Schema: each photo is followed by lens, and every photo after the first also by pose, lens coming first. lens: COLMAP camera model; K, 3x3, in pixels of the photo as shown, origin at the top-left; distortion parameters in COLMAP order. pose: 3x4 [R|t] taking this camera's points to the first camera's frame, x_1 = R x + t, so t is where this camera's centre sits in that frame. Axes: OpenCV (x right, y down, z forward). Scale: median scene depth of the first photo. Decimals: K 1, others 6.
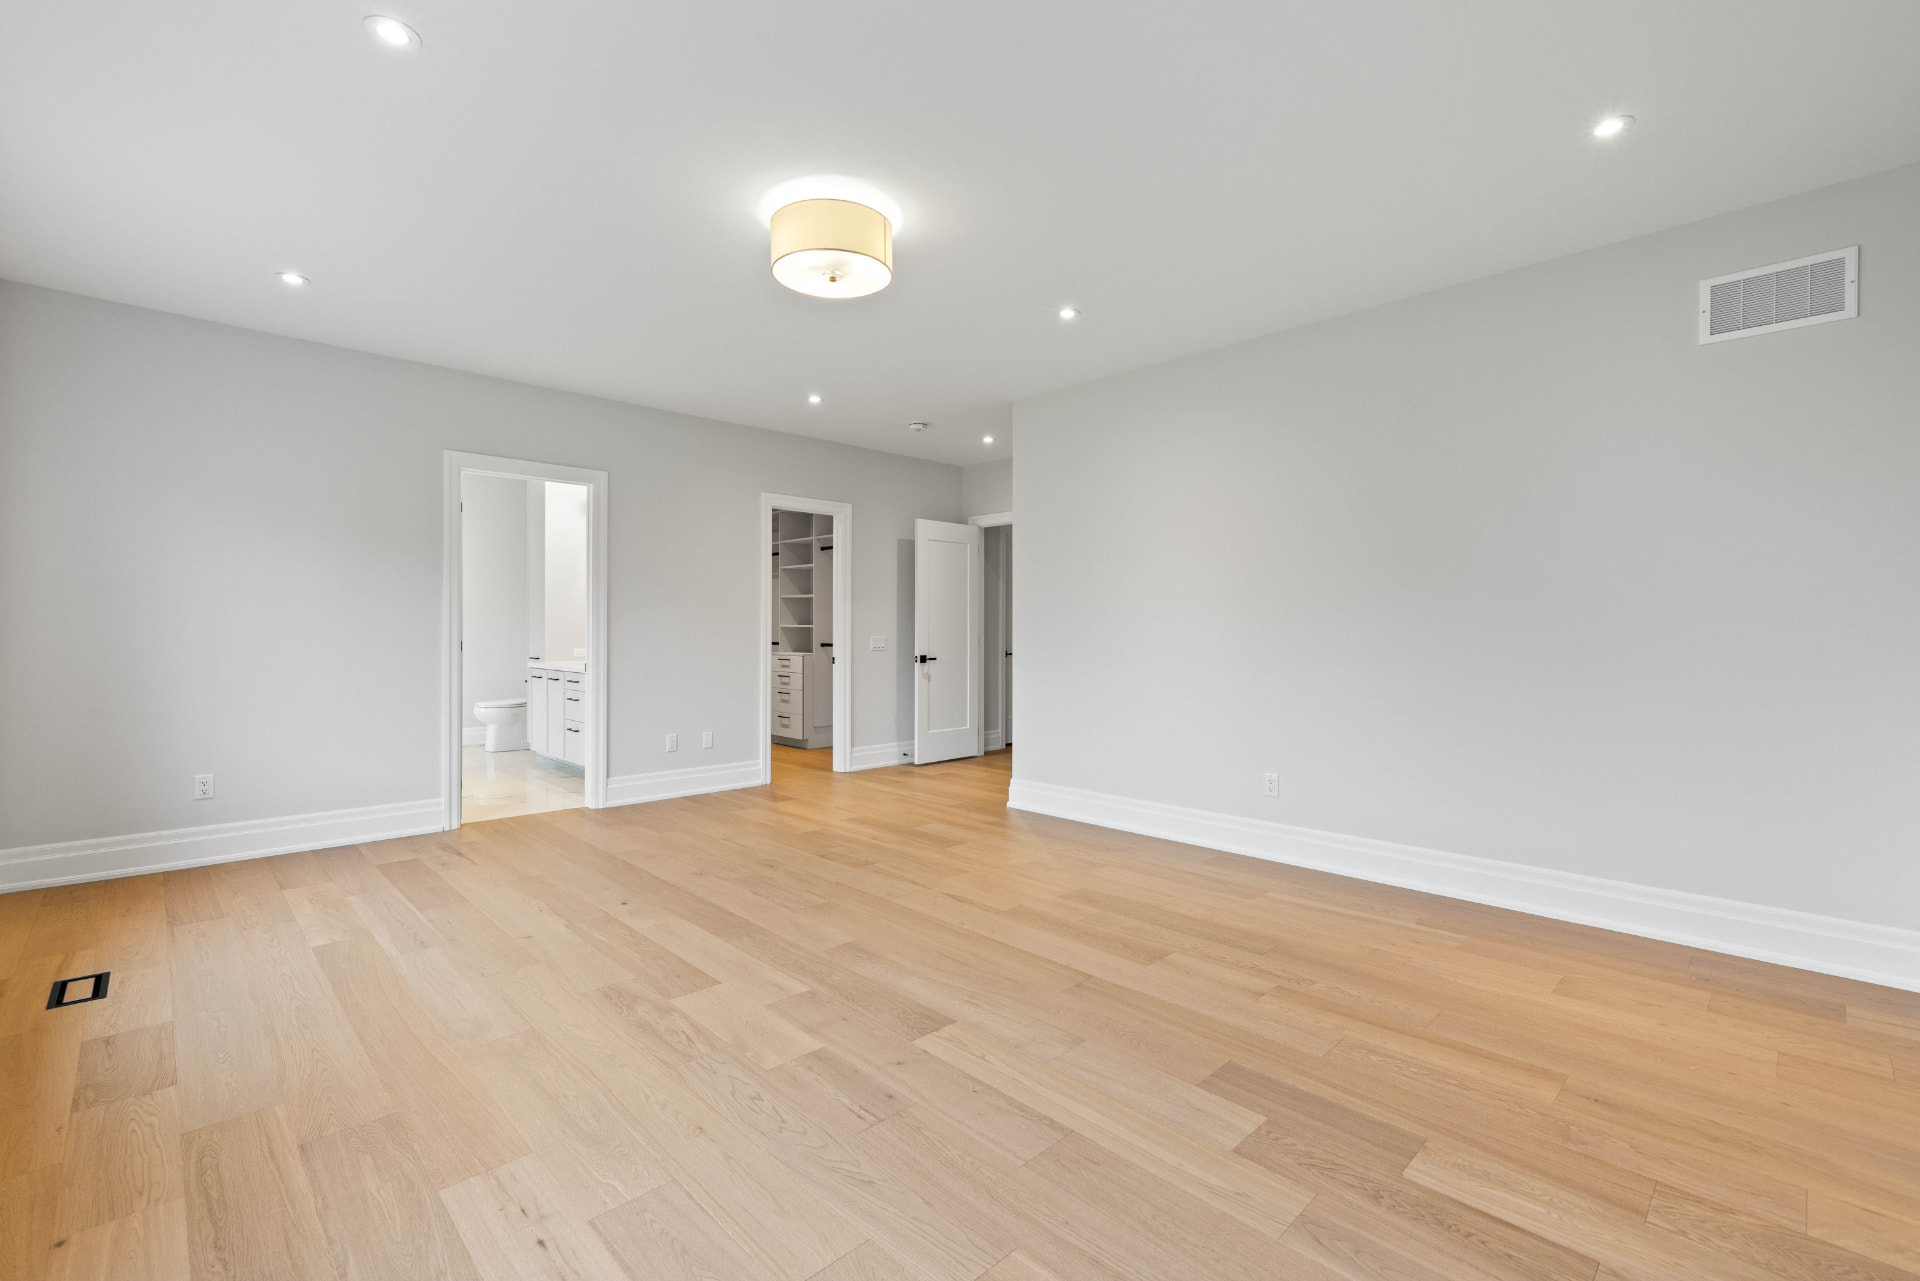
lens RADIAL K [[824.8, 0, 958.0], [0, 824.8, 635.0], [0, 0, 1]] dist [-0.000620, 0.000002]
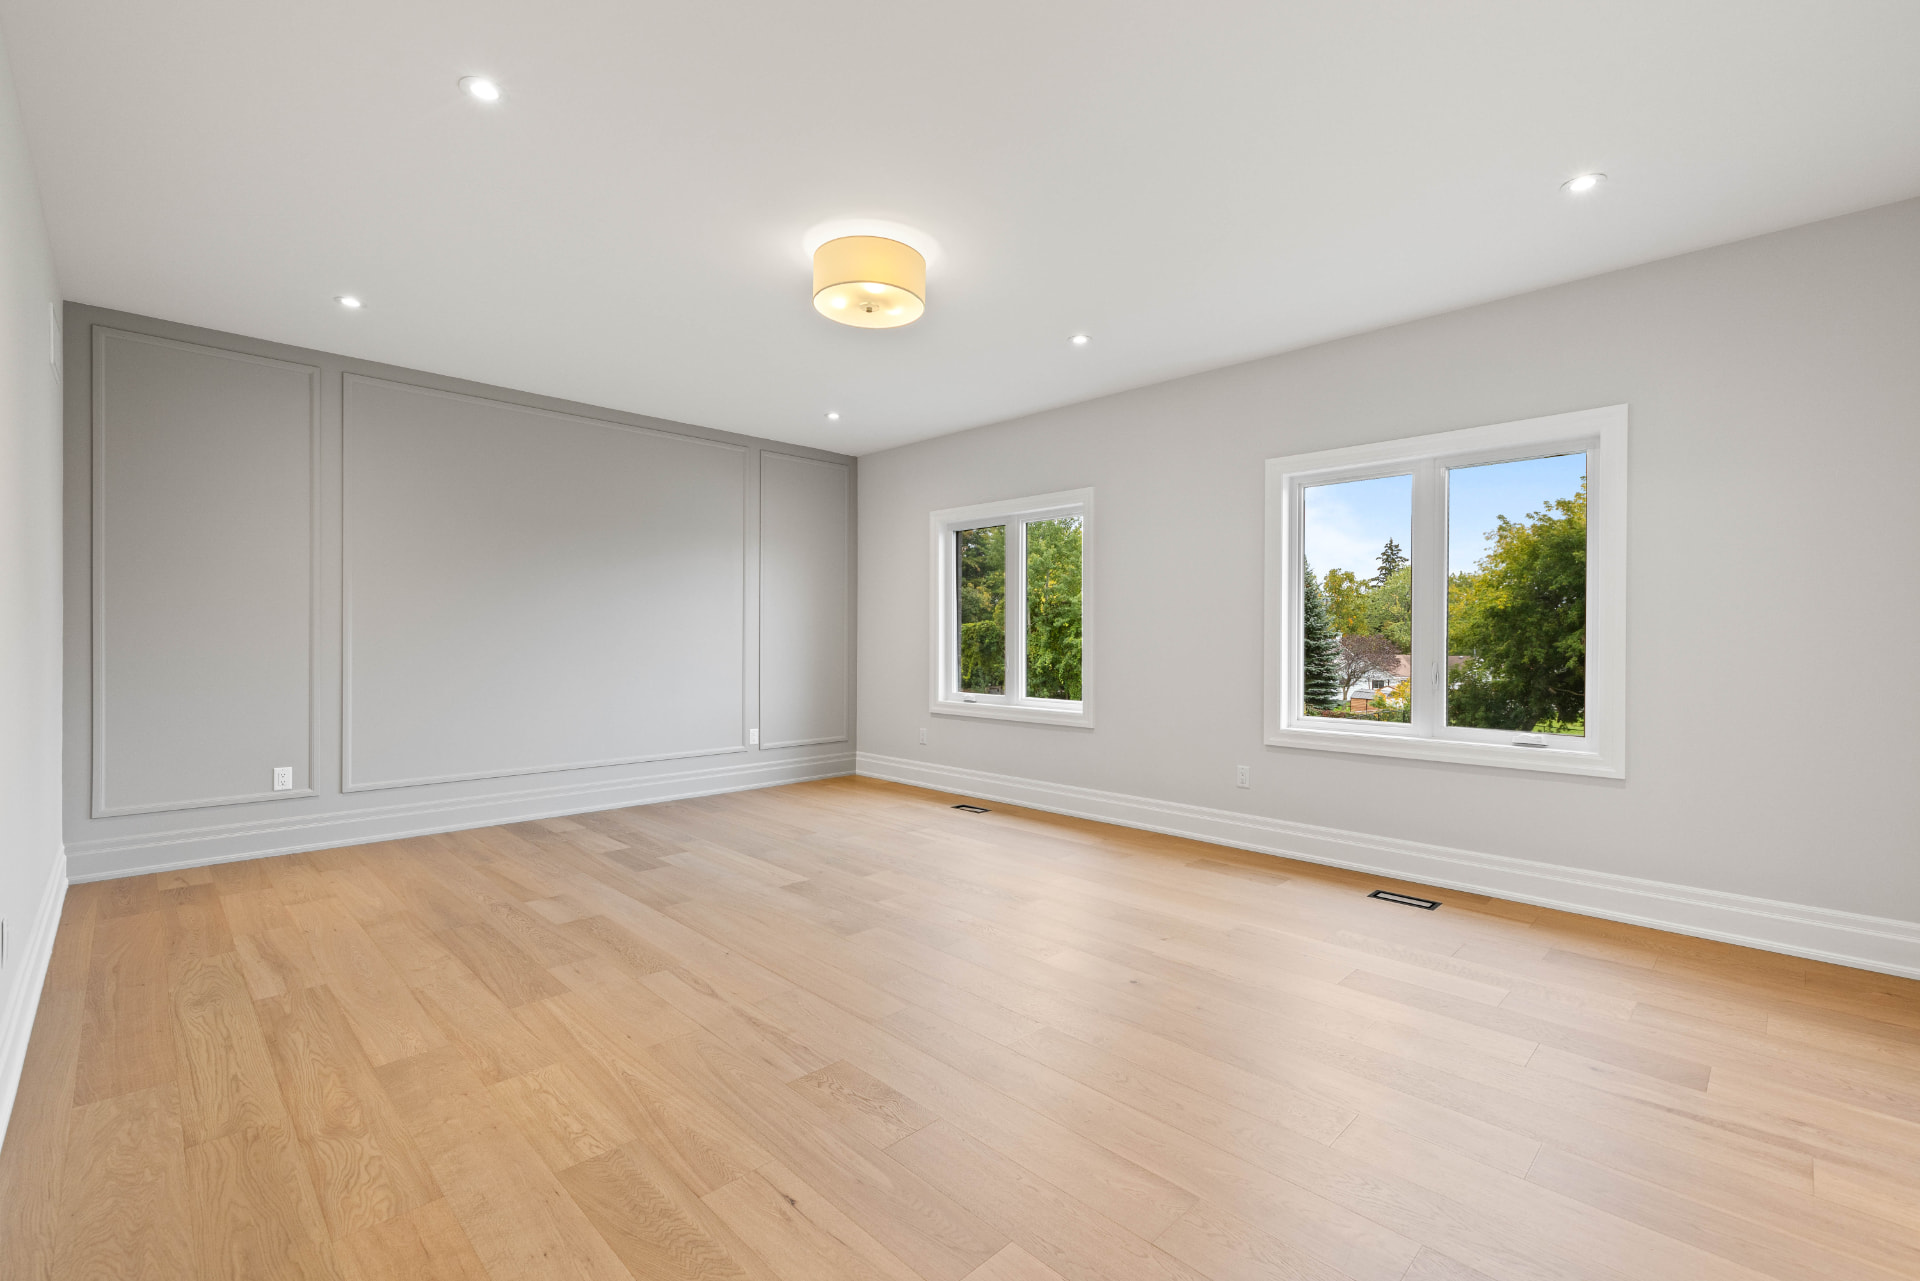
lens RADIAL K [[824.8, 0, 966.0], [0, 824.8, 638.8], [0, 0, 1]] dist [-0.000620, 0.000002]
pose [[-0.999810, -0.006955, -0.018230, -0.272433], [-0.007123, 0.999933, 0.009153, -0.014624], [0.018166, 0.009281, -0.999792, 2.162049]]
